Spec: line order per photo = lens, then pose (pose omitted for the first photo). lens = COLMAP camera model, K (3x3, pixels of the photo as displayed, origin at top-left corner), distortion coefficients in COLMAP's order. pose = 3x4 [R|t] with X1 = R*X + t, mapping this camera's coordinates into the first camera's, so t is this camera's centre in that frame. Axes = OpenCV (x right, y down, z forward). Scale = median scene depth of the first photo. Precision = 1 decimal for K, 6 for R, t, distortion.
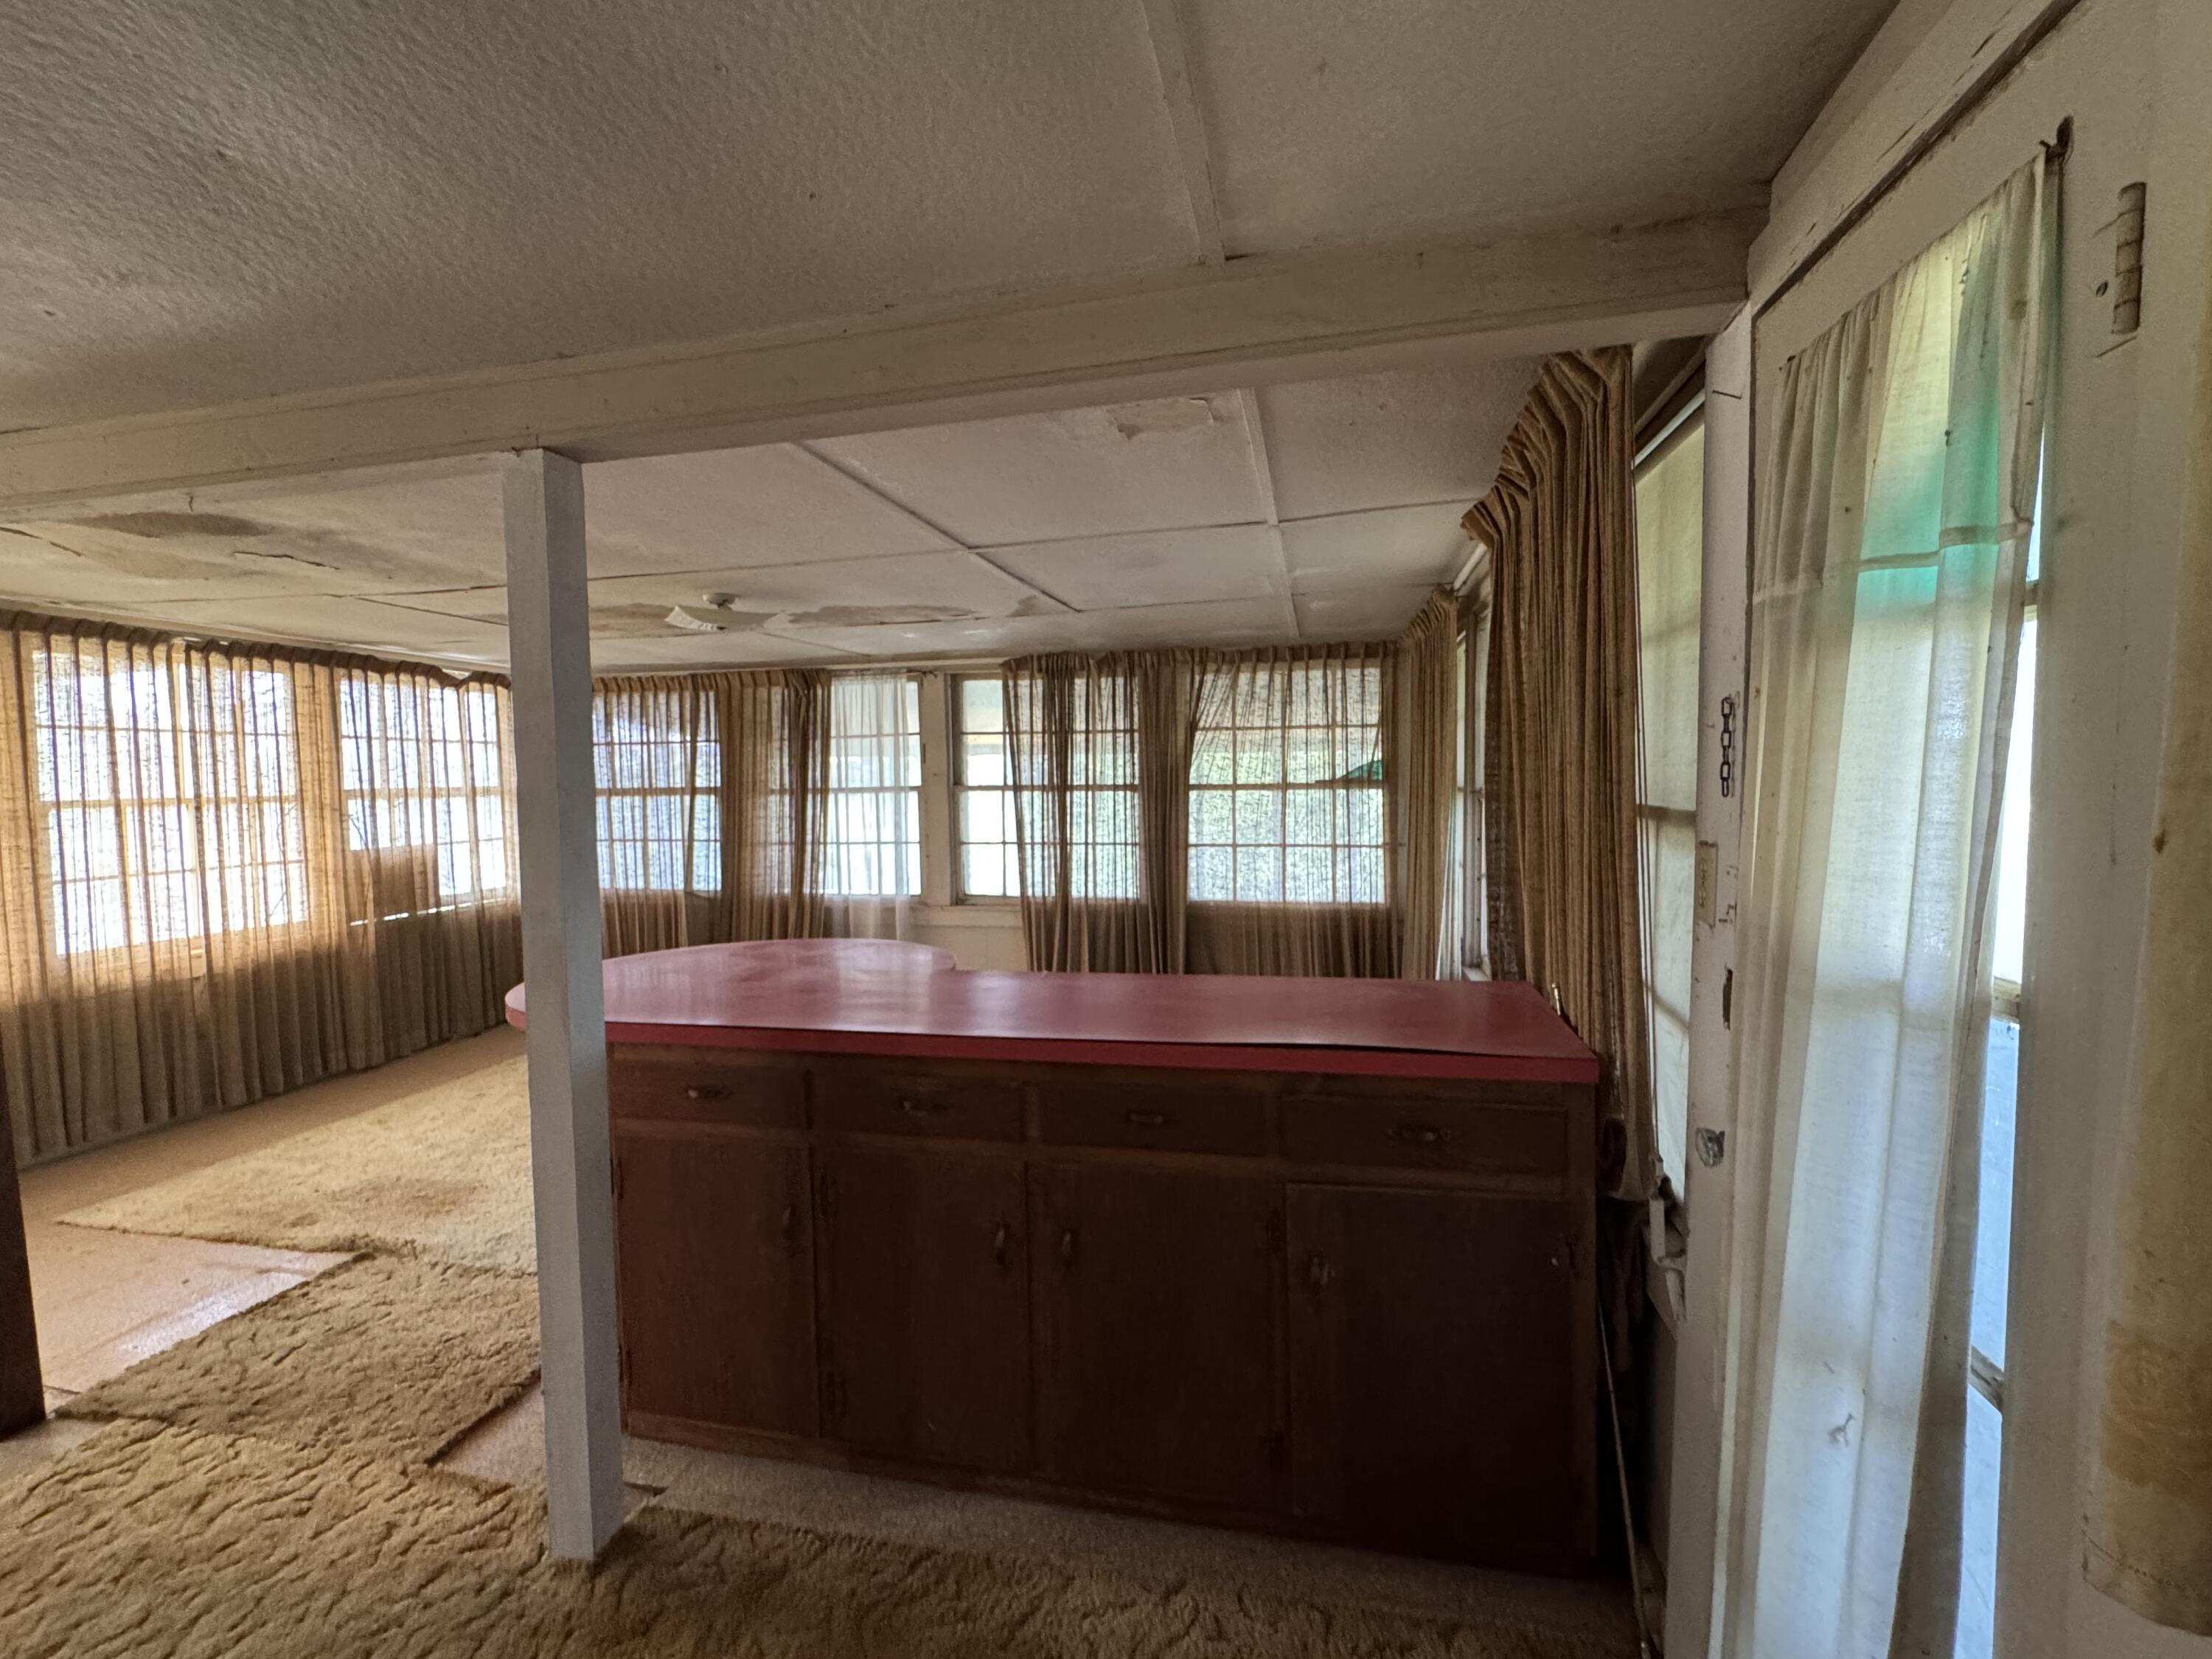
lens RADIAL K [[984.6, 0, 1099.1], [0, 984.6, 833.6], [0, 0, 1]] dist [-0.001019, -0.000110]
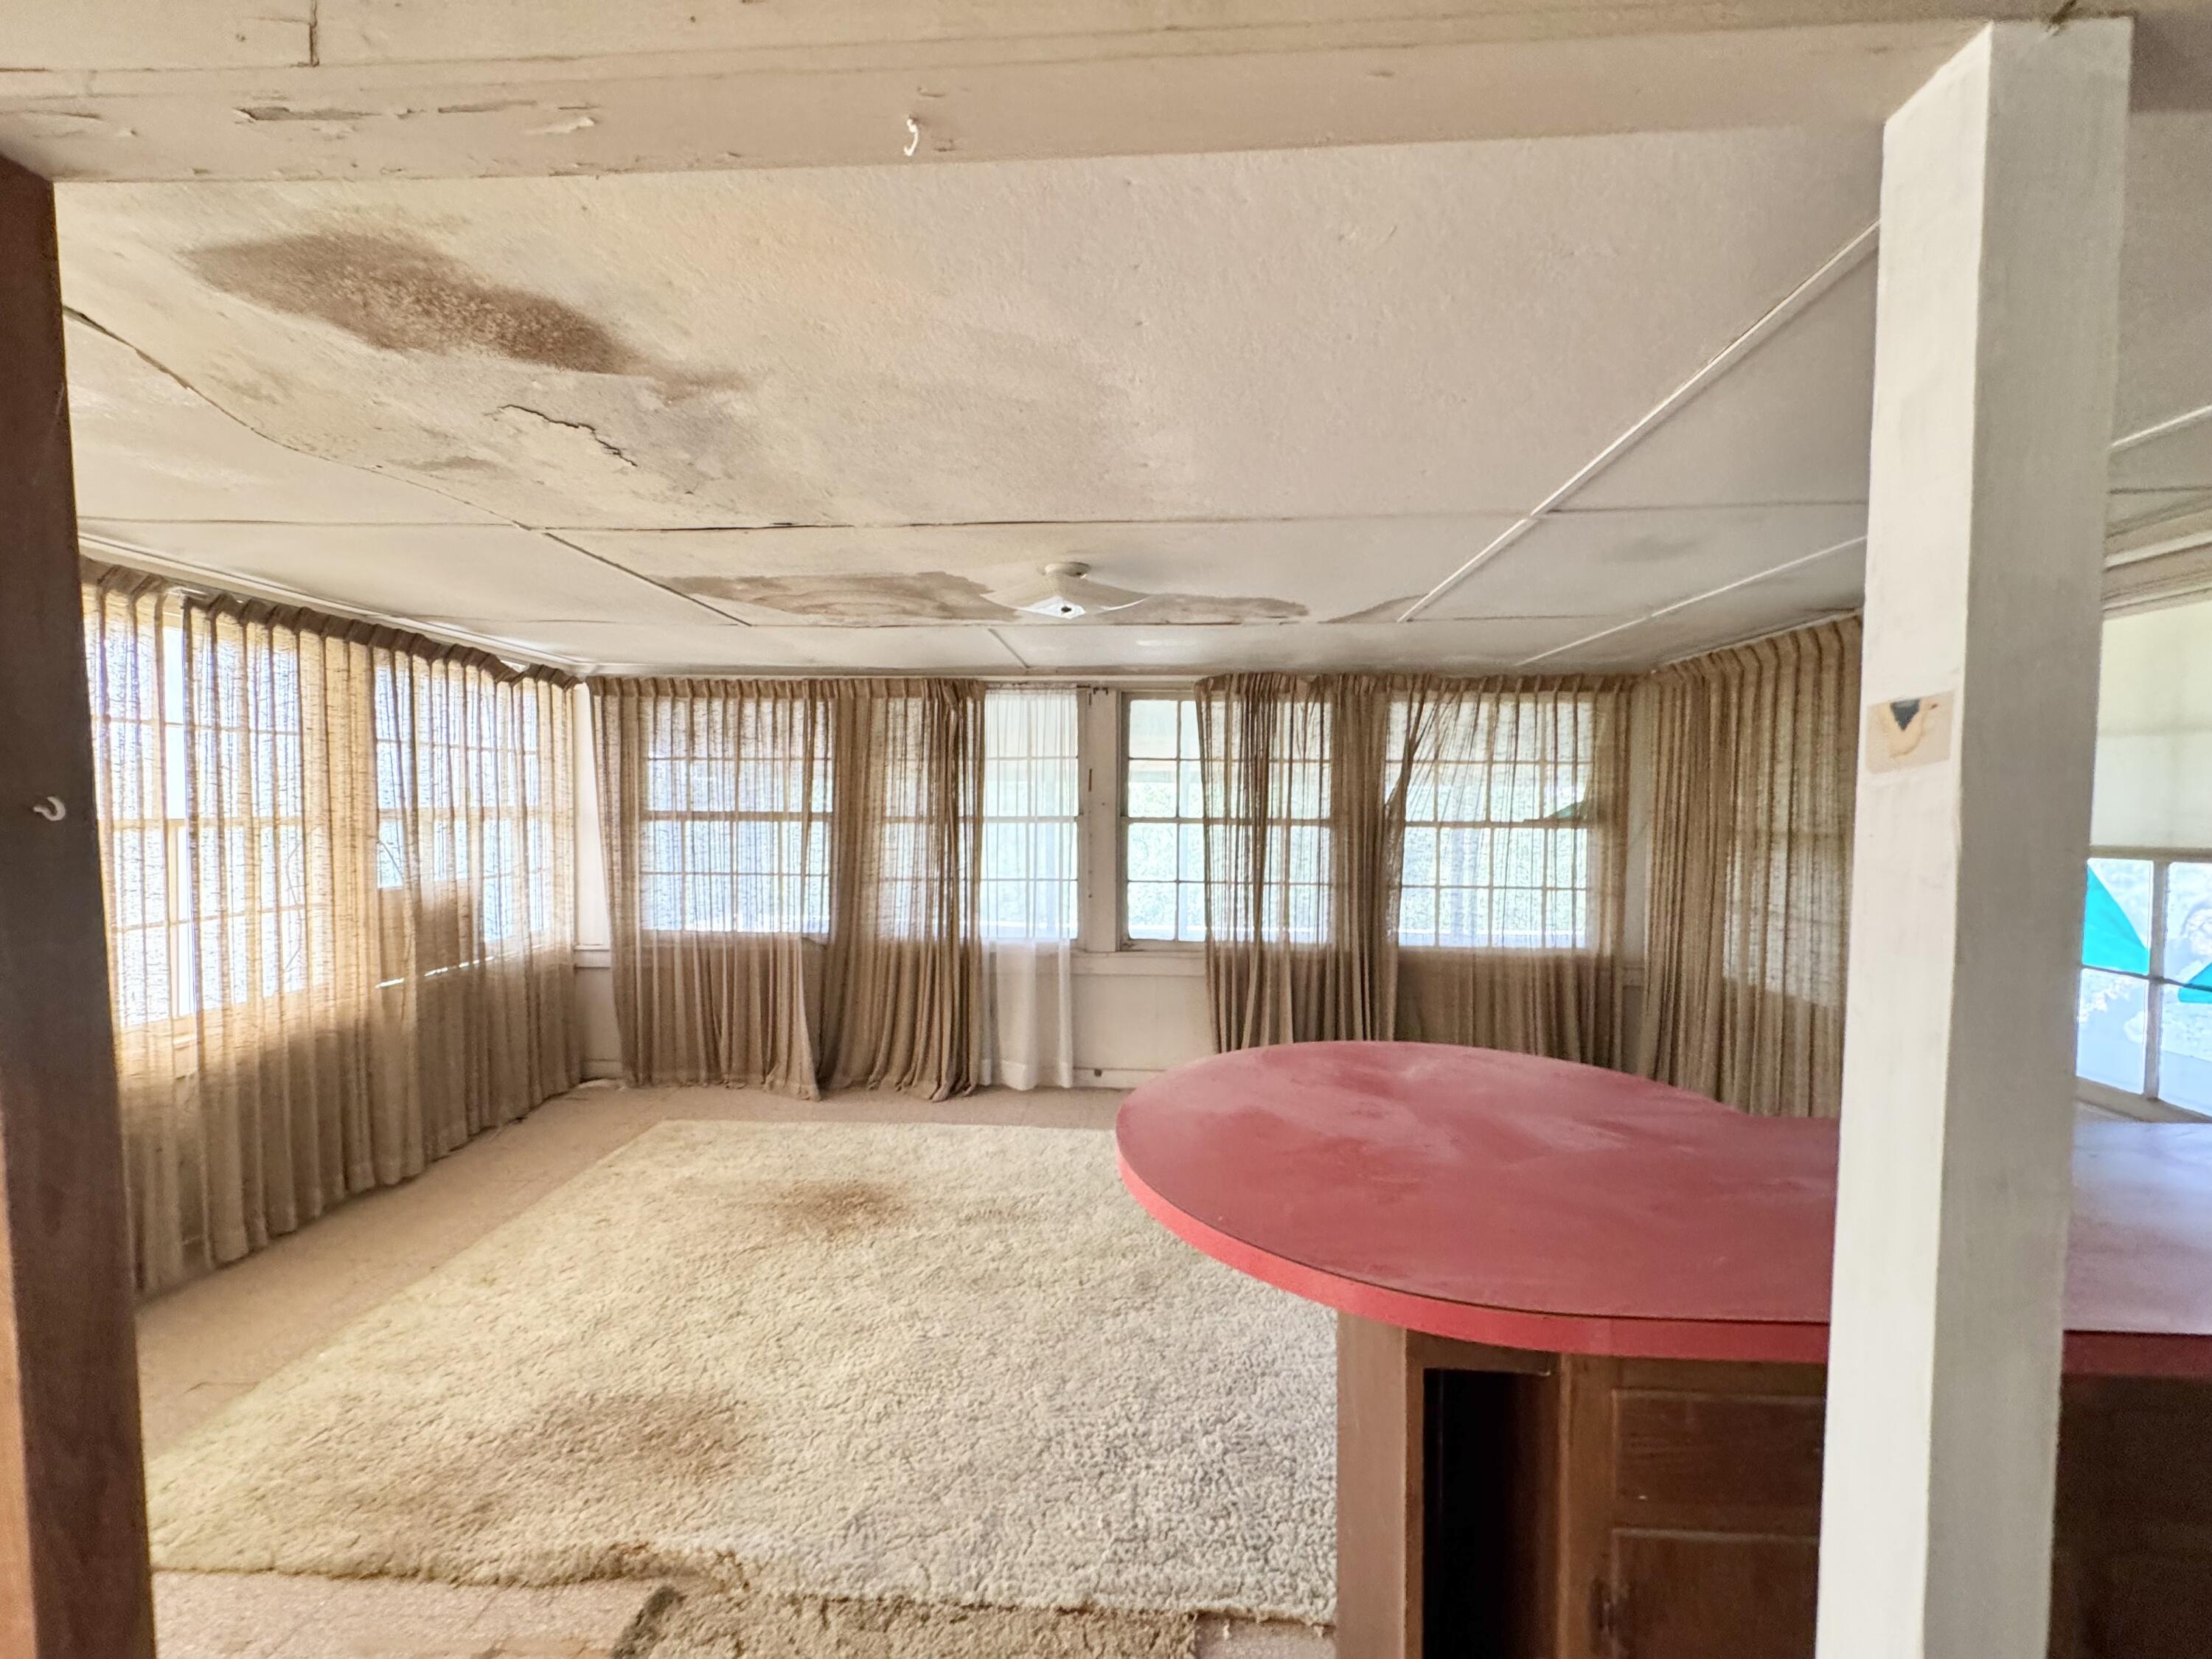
lens RADIAL K [[887.5, 0, 1104.5], [0, 887.5, 830.3], [0, 0, 1]] dist [-0.002550, 0.001147]
pose [[0.985174, 0.015065, 0.170894, -0.326320], [-0.010593, 0.999578, -0.027052, -0.015670], [-0.171229, 0.024841, 0.984918, 0.229367]]
